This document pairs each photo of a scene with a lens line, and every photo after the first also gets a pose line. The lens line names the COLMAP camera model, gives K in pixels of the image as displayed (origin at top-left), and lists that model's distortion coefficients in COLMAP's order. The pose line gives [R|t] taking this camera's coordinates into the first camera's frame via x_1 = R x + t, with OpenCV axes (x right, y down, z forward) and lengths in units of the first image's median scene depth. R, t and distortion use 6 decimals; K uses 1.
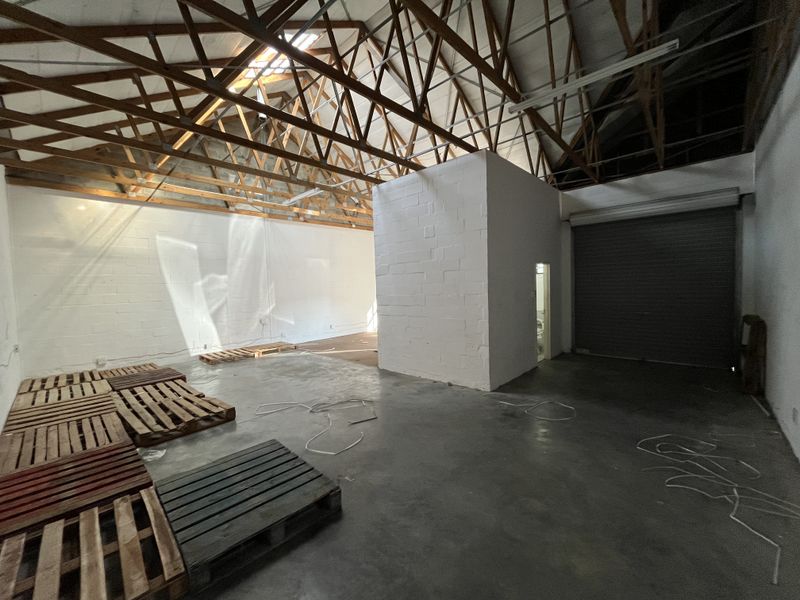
lens RADIAL K [[327.9, 0, 365.8], [0, 327.9, 310.7], [0, 0, 1]] dist [-0.035527, -0.000094]
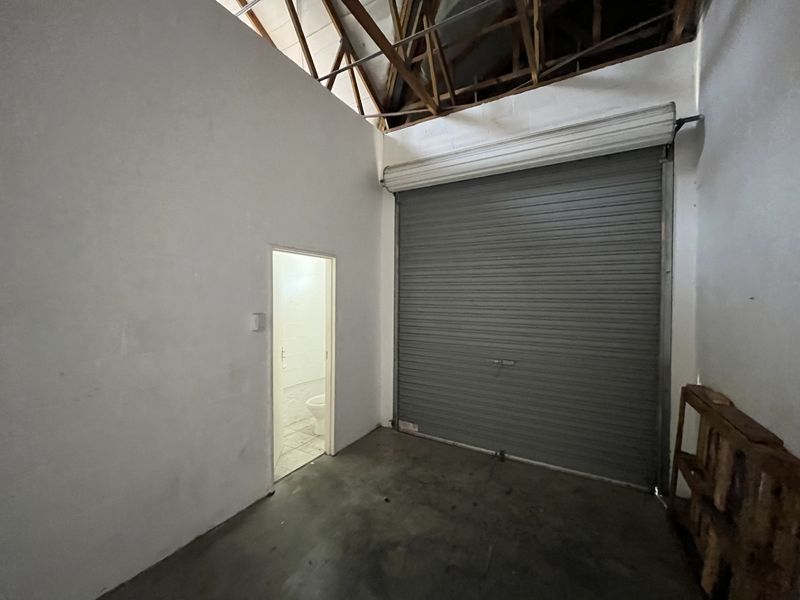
lens RADIAL K [[324.8, 0, 400.0], [0, 324.8, 300.0], [0, 0, 1]] dist [-0.014320, -0.000221]
pose [[0.959960, 0.044175, 0.276630, 0.592011], [-0.028057, 0.997684, -0.061958, -0.058169], [-0.278727, 0.051716, 0.958977, 0.568666]]
